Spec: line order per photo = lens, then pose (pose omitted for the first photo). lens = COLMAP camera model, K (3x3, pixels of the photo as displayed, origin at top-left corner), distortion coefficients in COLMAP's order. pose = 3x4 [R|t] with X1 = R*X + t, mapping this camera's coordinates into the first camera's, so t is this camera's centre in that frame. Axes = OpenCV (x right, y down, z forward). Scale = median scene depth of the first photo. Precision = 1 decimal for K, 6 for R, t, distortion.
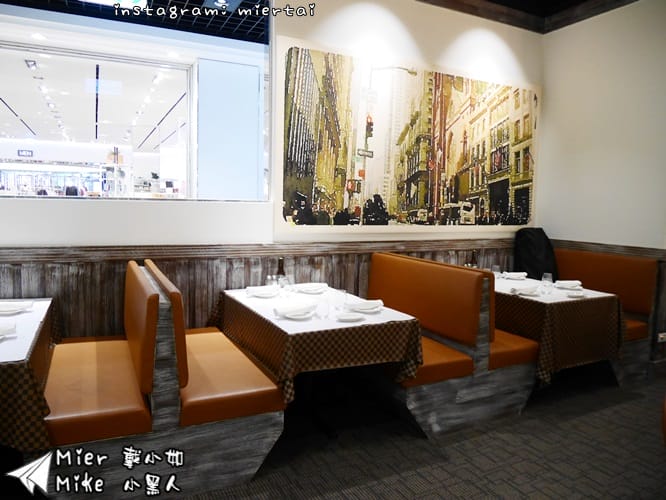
lens RADIAL K [[489.5, 0, 333.0], [0, 489.5, 250.0], [0, 0, 1]] dist [-0.046023, 0.005575]
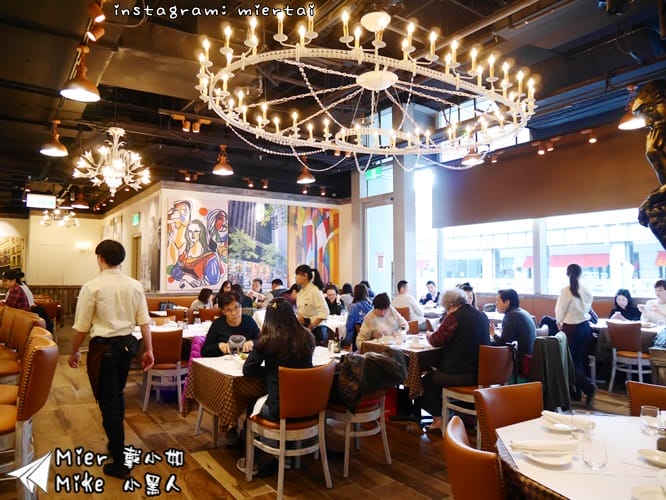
lens RADIAL K [[489.5, 0, 333.0], [0, 489.5, 250.0], [0, 0, 1]] dist [-0.046023, 0.005575]
pose [[0.989465, -0.013438, 0.144147, 2.266841], [0.034868, 0.988492, -0.147198, 0.328539], [-0.140510, 0.150674, 0.978547, -2.704513]]
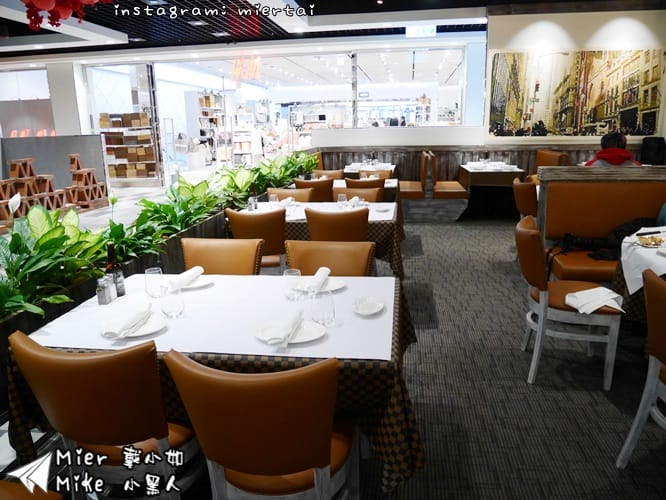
lens RADIAL K [[489.5, 0, 333.0], [0, 489.5, 250.0], [0, 0, 1]] dist [-0.046023, 0.005575]
pose [[0.820716, 0.101457, -0.562256, 0.539002], [-0.017457, 0.988100, 0.152818, 0.117512], [0.571070, -0.115605, 0.812721, -1.110479]]
